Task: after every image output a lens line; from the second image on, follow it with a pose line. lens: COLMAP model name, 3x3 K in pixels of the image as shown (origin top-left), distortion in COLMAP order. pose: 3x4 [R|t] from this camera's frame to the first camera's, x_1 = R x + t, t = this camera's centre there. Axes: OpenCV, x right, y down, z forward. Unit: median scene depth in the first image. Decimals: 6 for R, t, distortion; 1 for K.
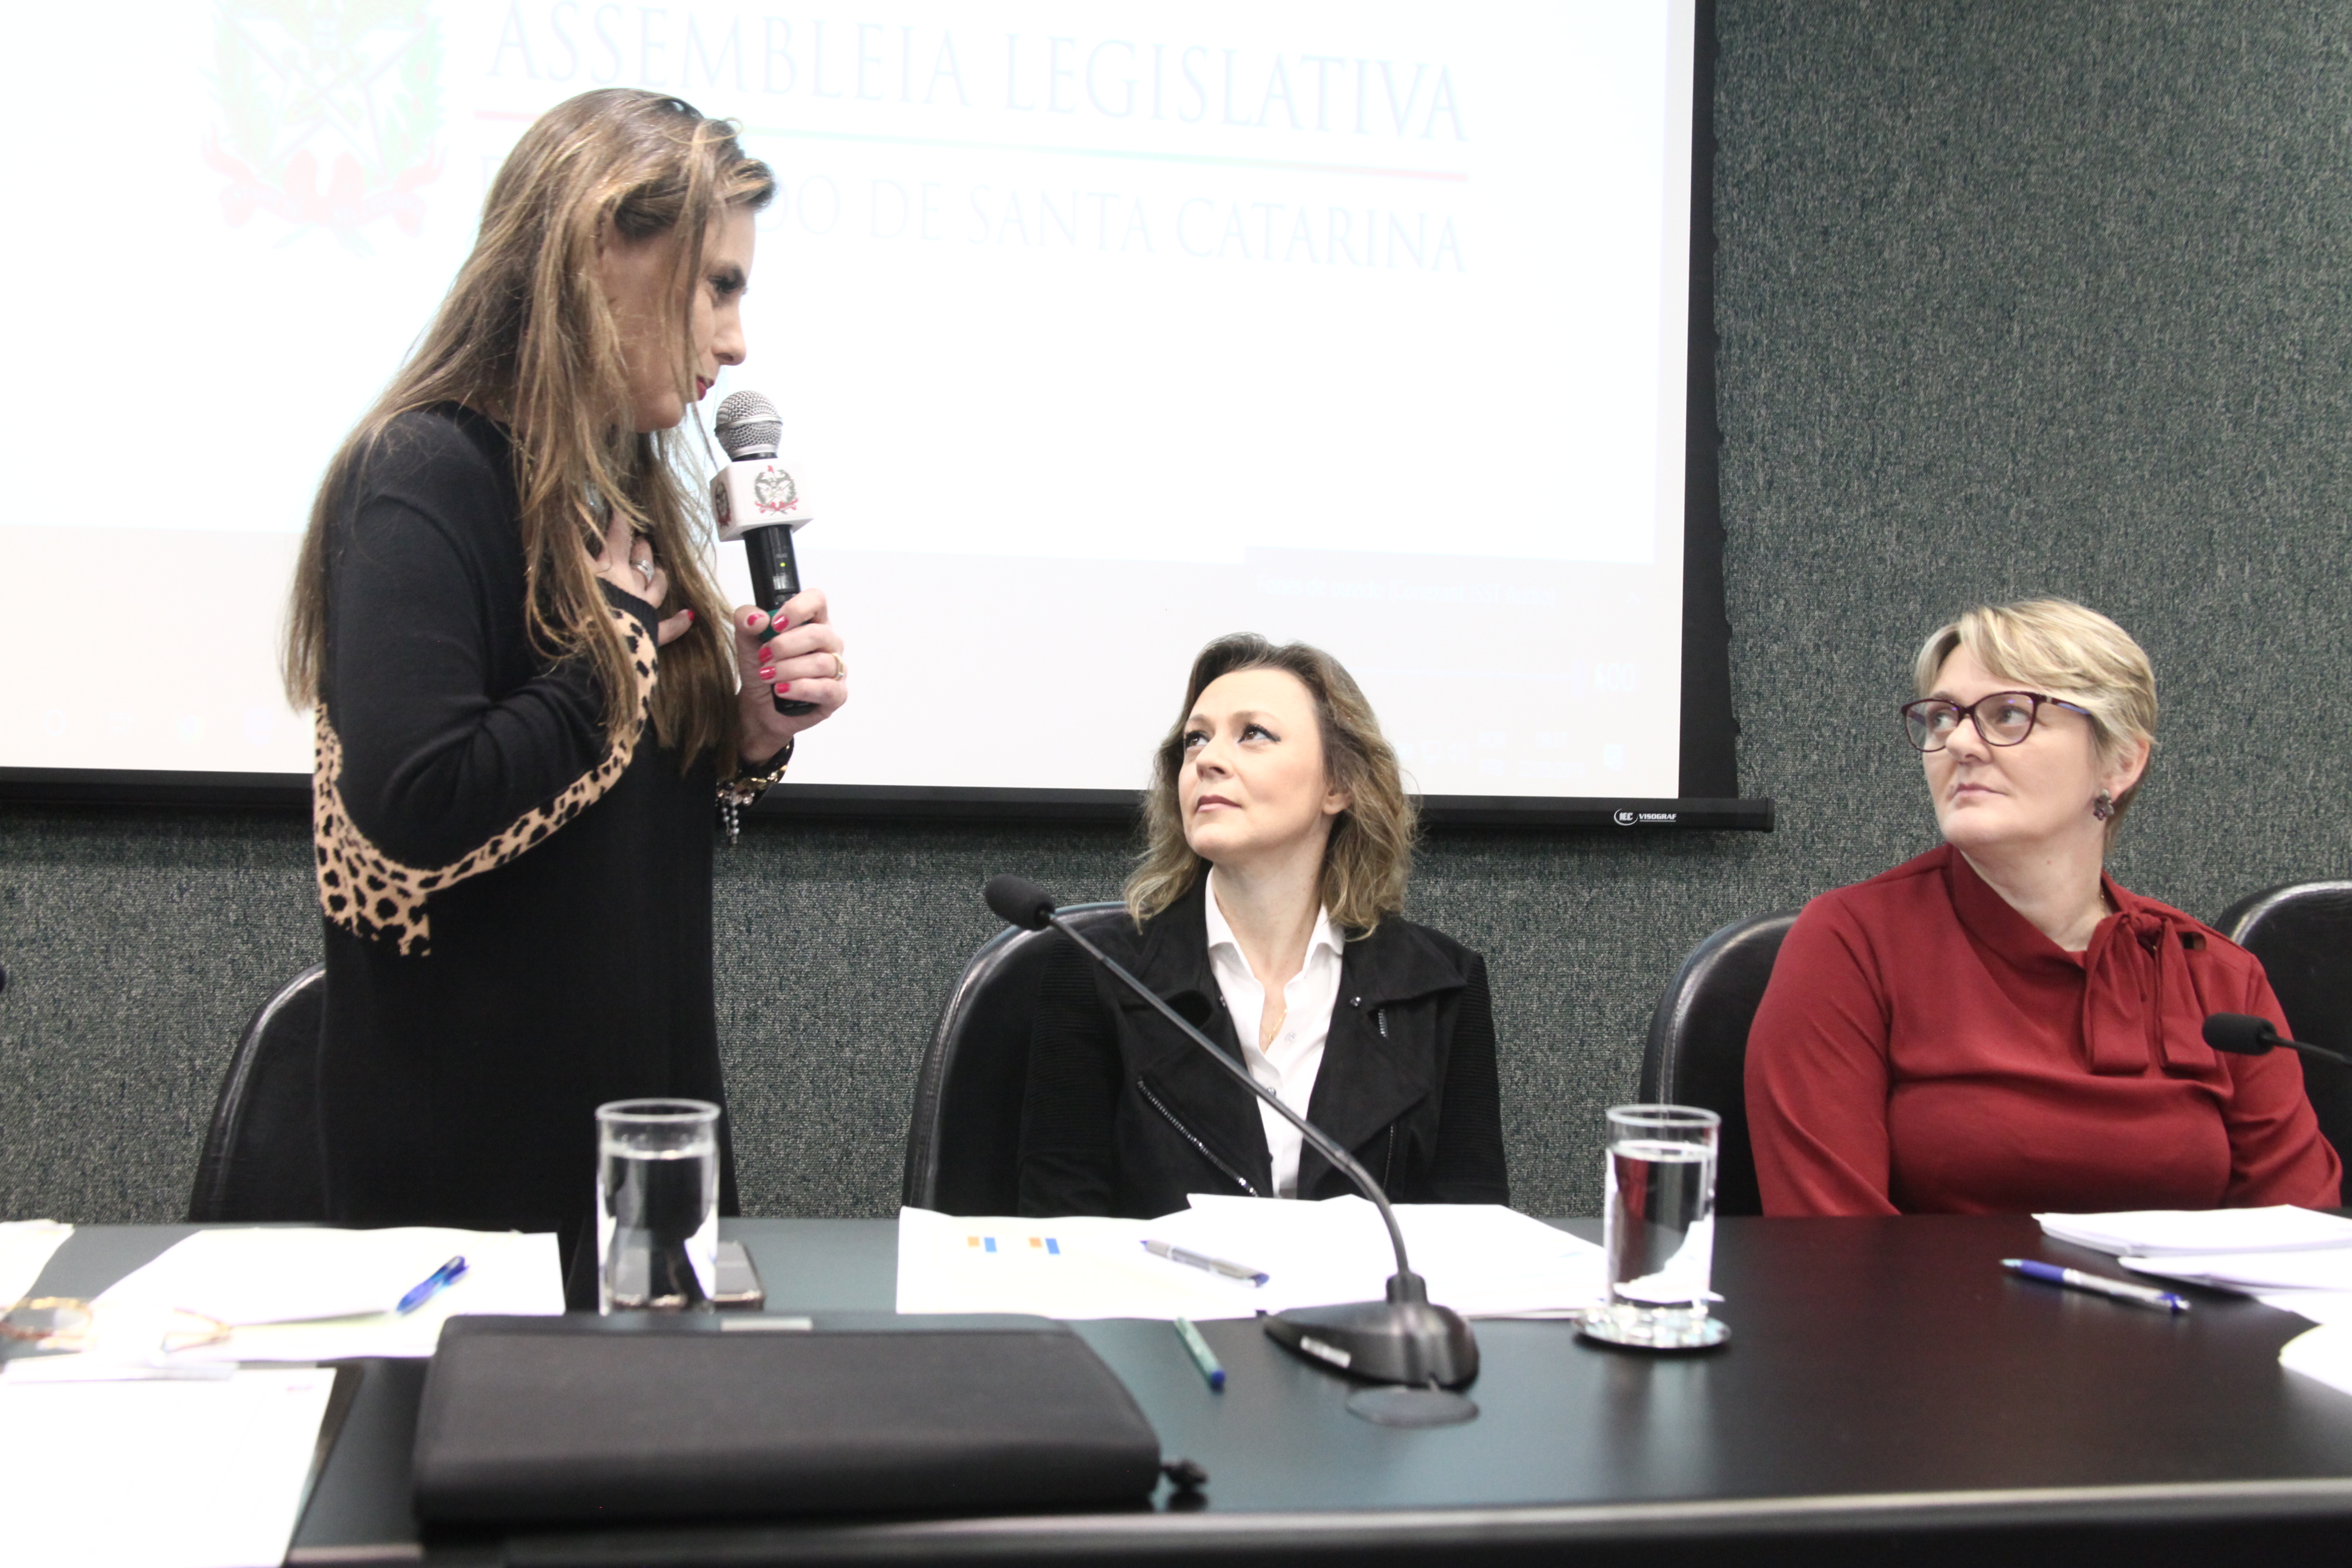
lens RADIAL K [[2466.4, 0, 1119.0], [0, 2466.4, 746.5], [0, 0, 1]] dist [-0.087236, 0.294061]
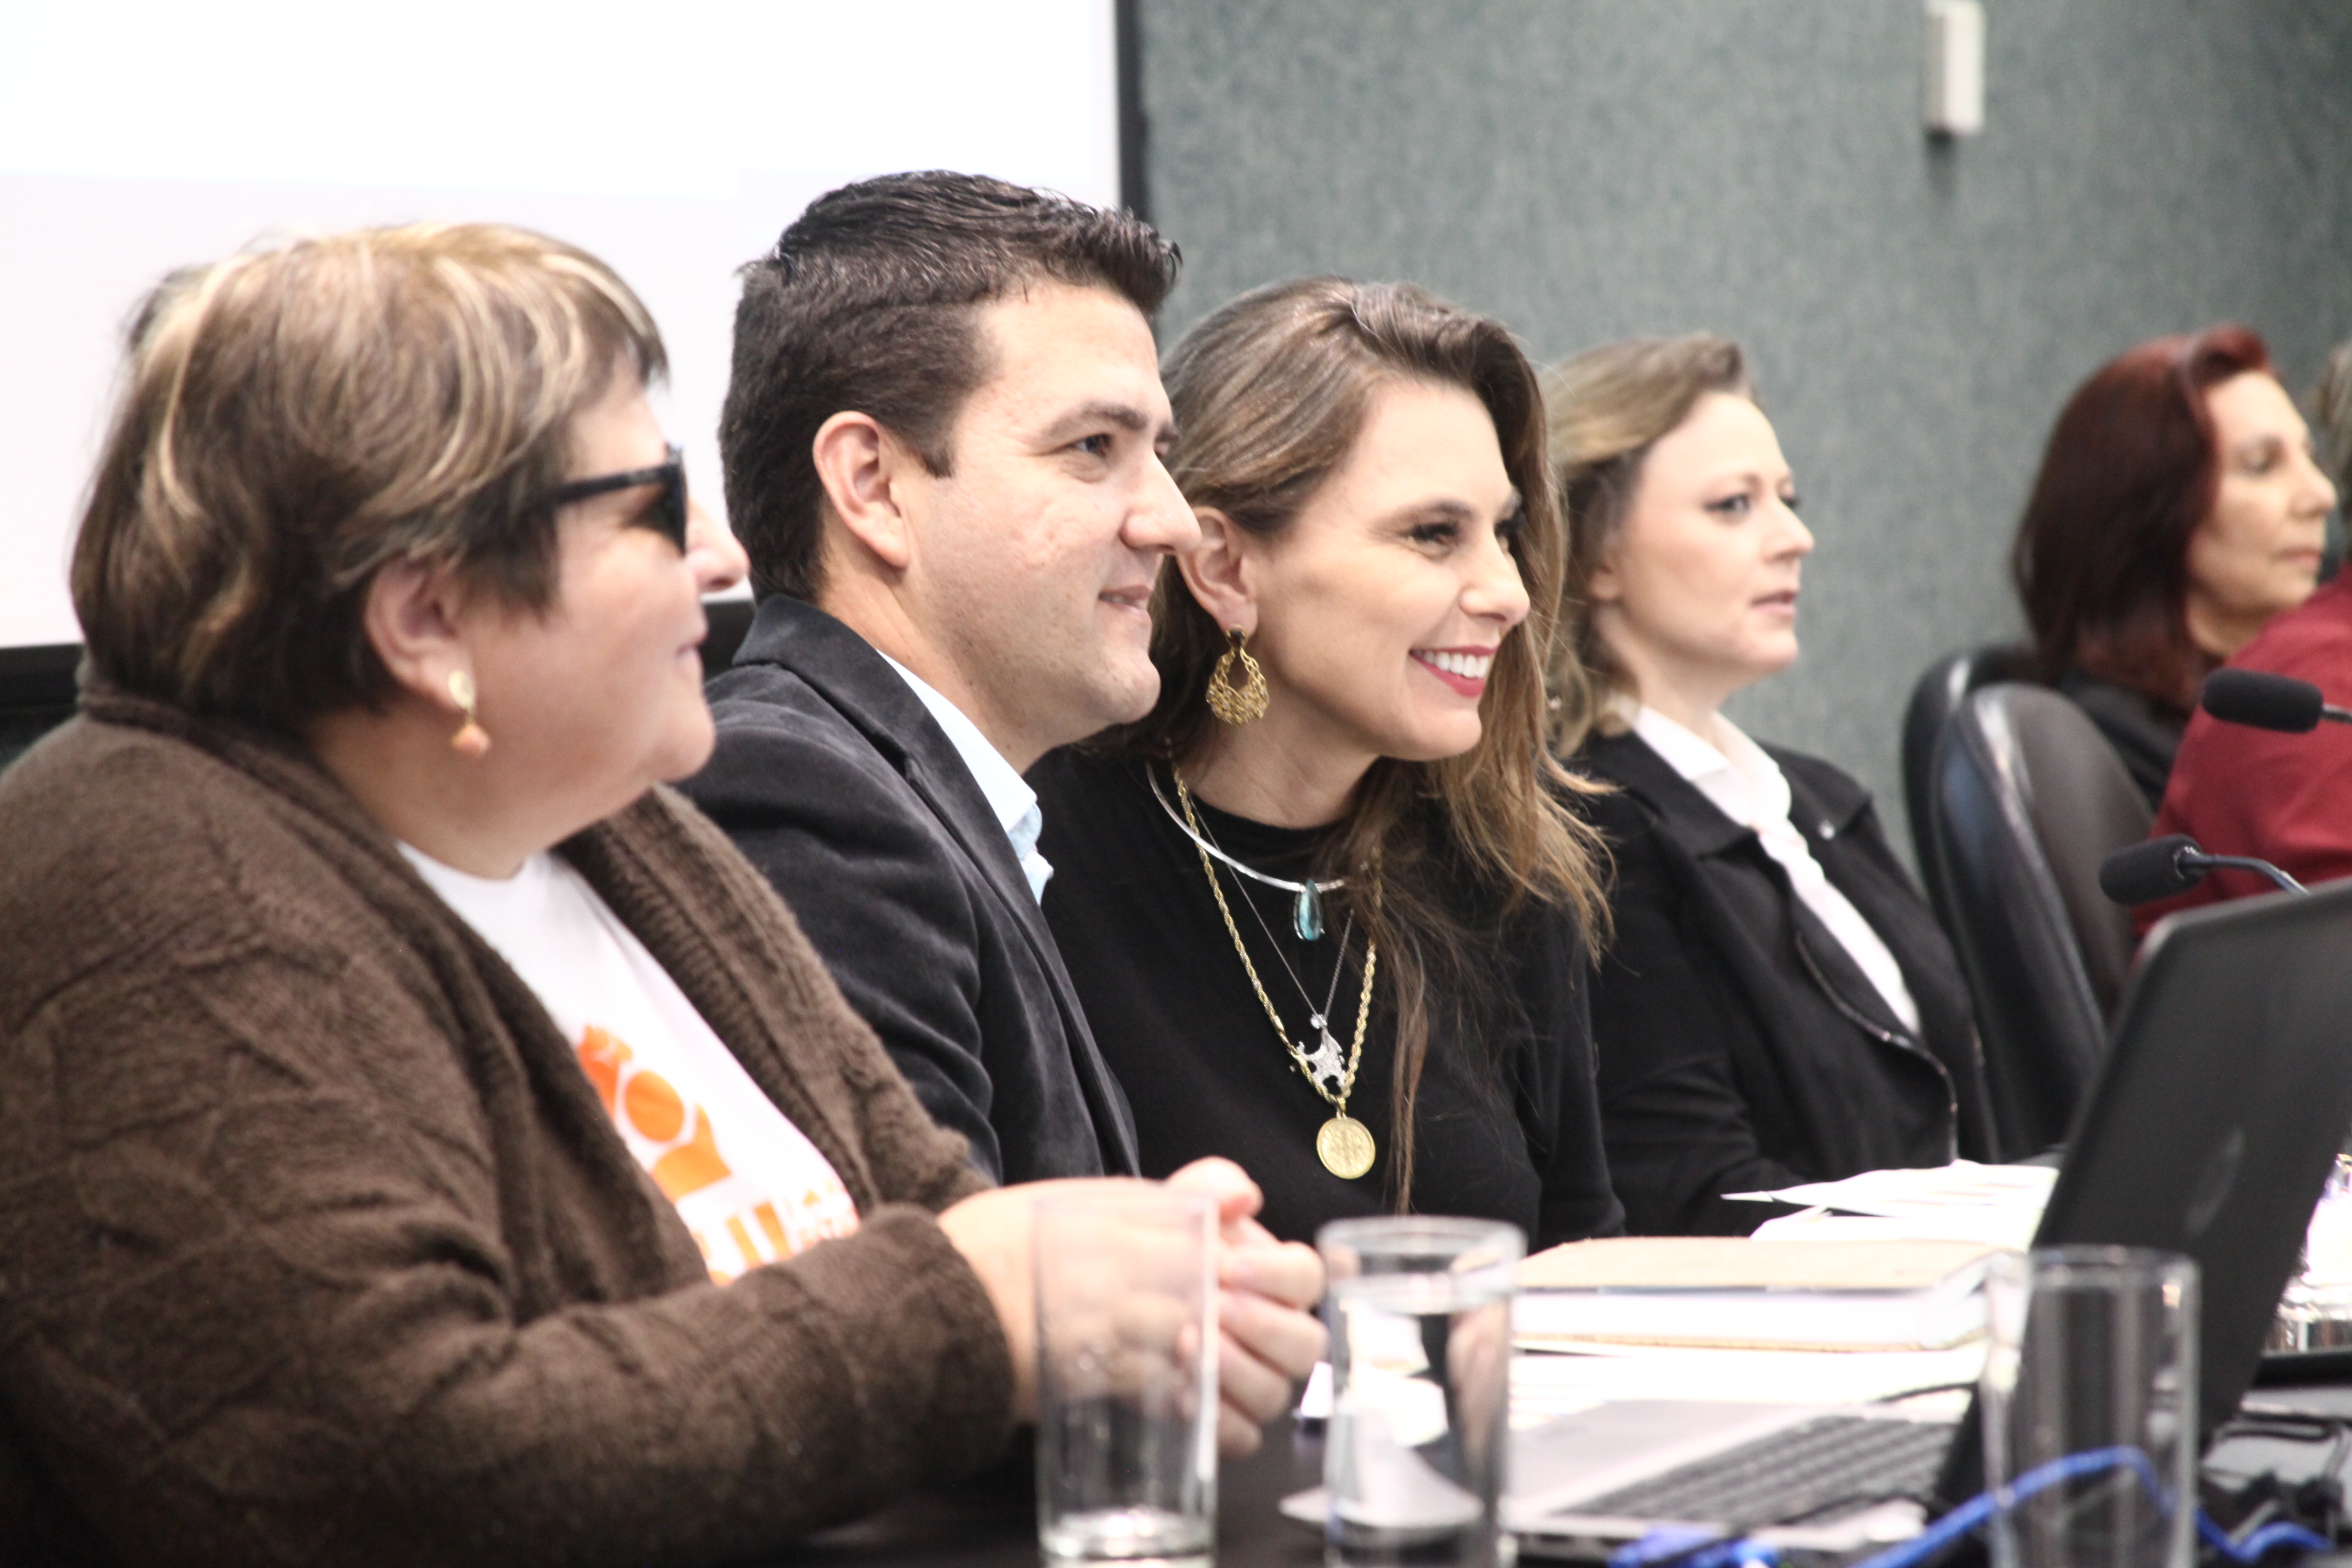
lens RADIAL K [[7818.5, 0, 1176.0], [0, 7818.5, 784.0], [0, 0, 1]] dist [0.558578, -1.190075]
pose [[0.605506, -0.076955, 0.792112, -1.270901], [0.034998, 0.996926, 0.070099, -0.060291], [-0.795071, -0.014723, 0.606338, -0.179024]]
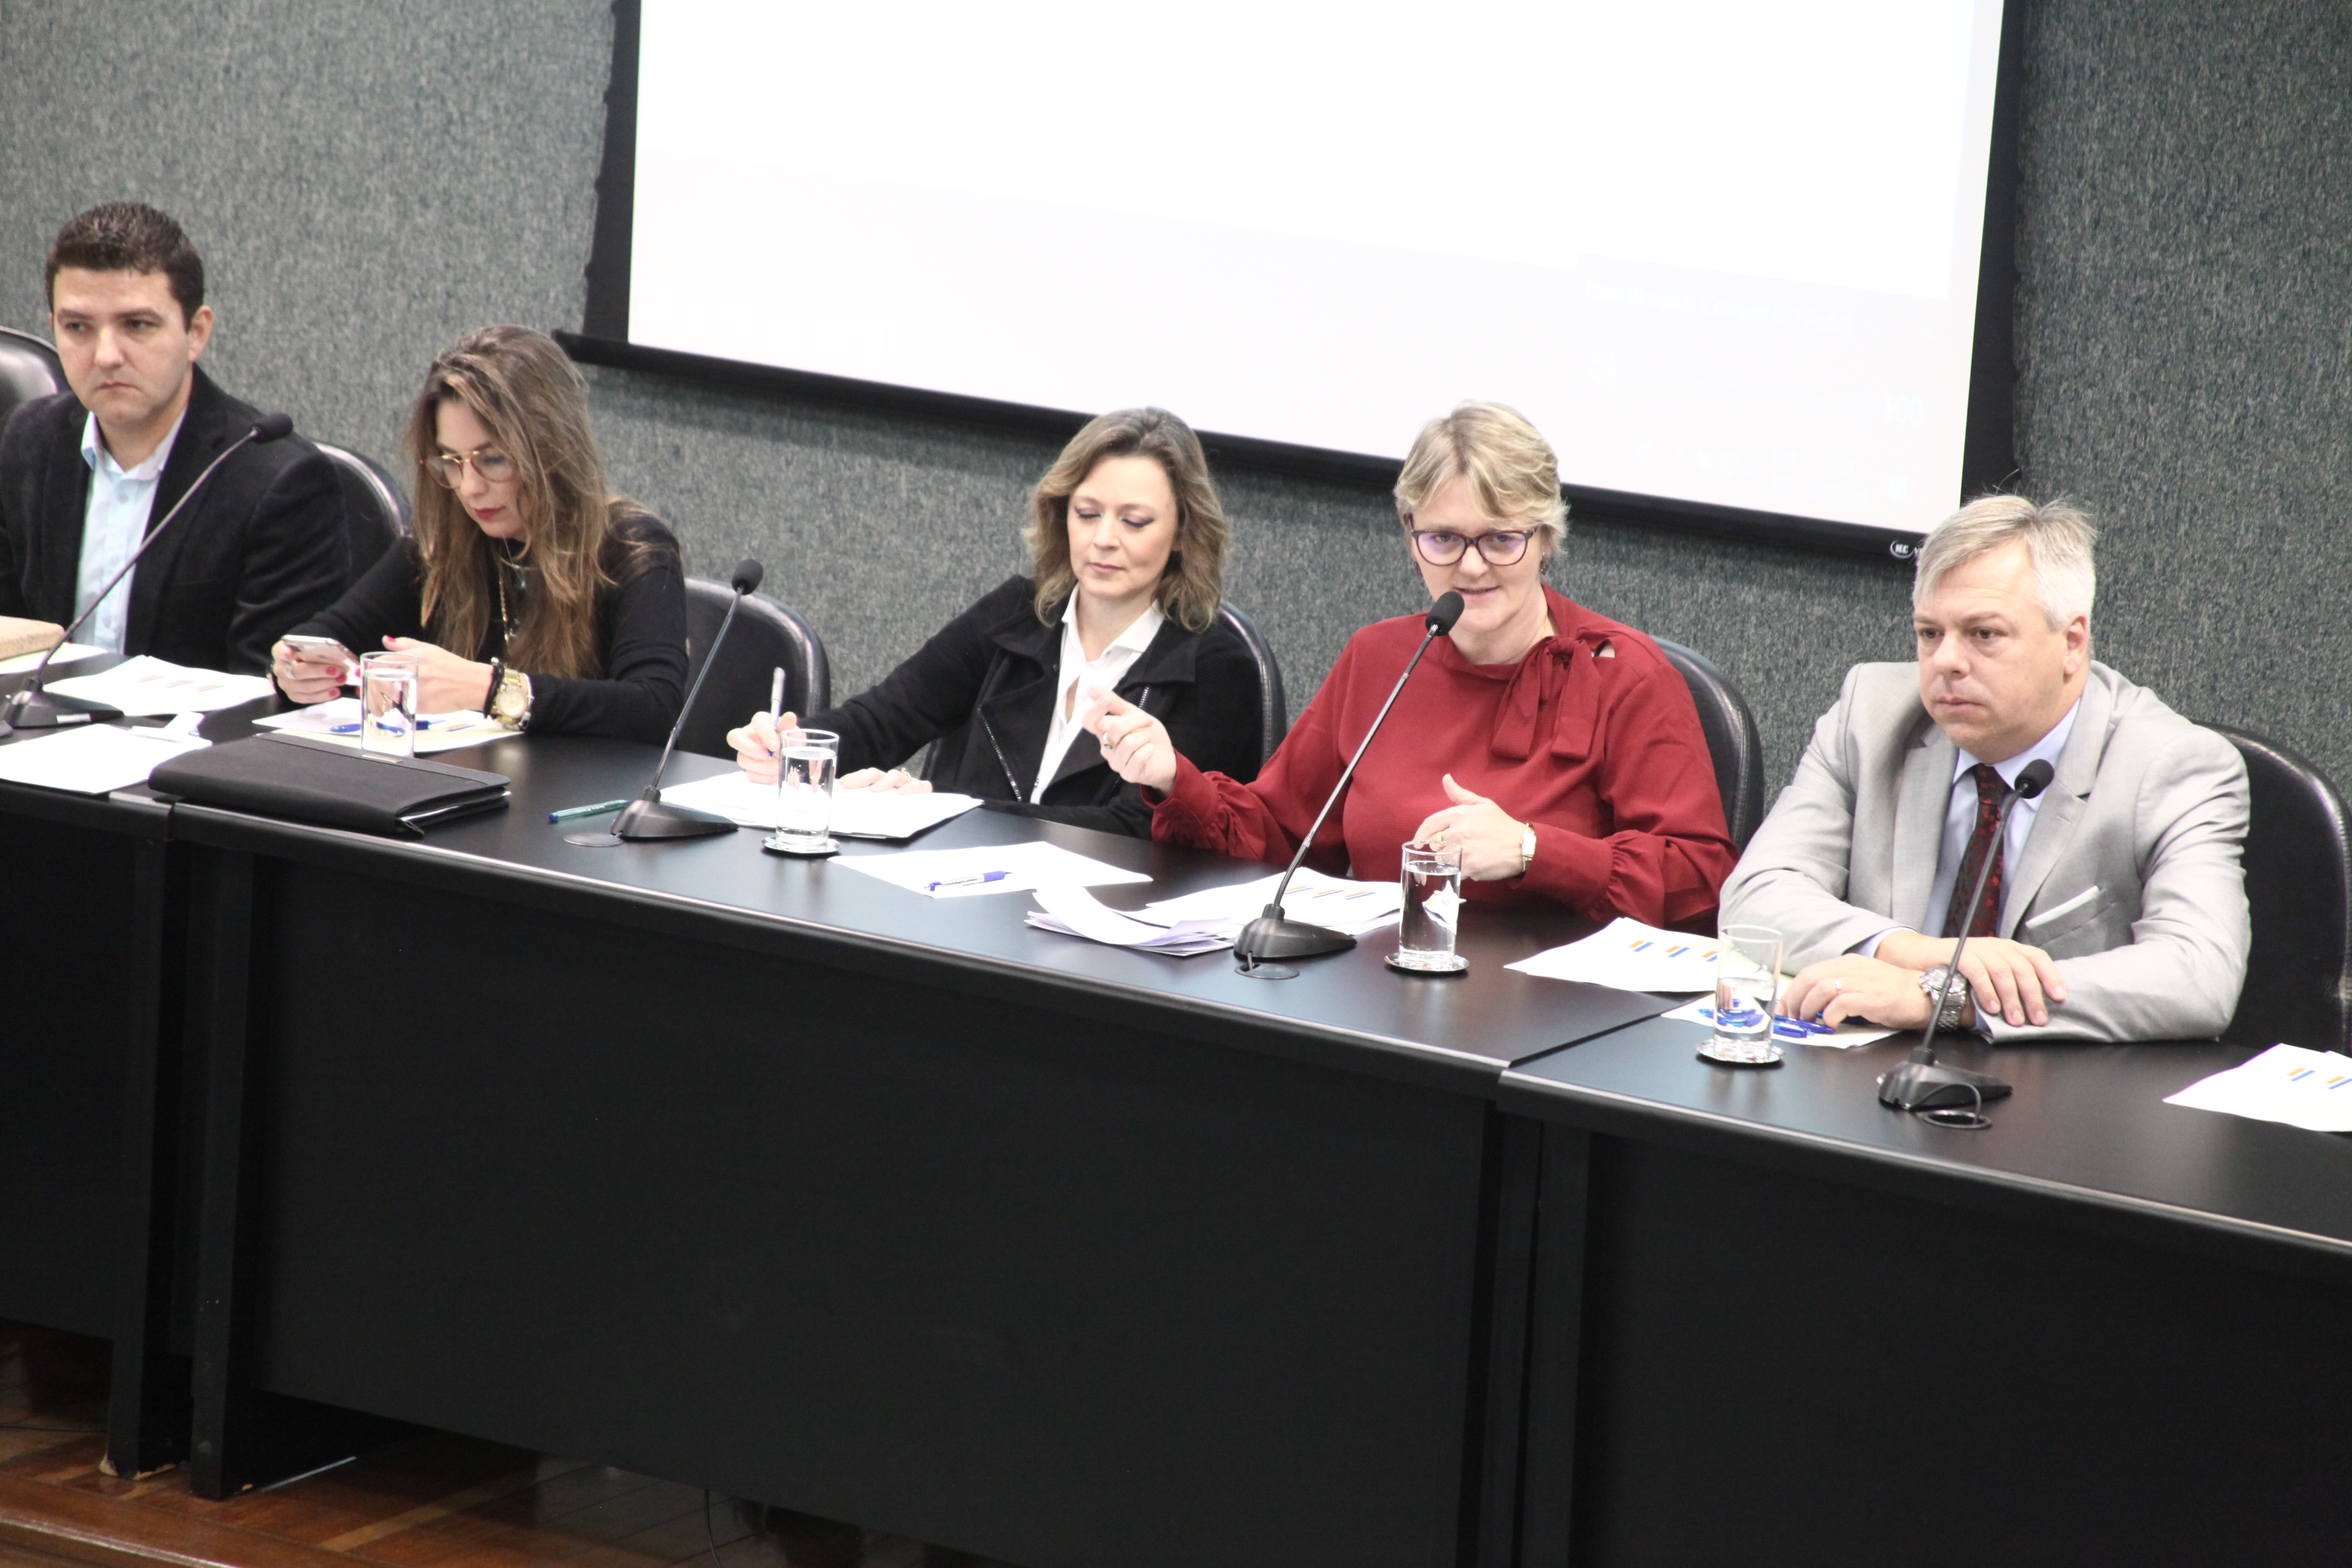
lens RADIAL K [[8401.6, 0, 1178.0], [0, 8401.6, 742.2], [0, 0, 1]] dist [1.363148, -8.549024]
pose [[0.745464, 0.140696, -0.651527, 2.203377], [-0.047834, 0.986240, 0.158246, -0.418504], [0.664827, -0.086801, 0.741937, -1.738551]]
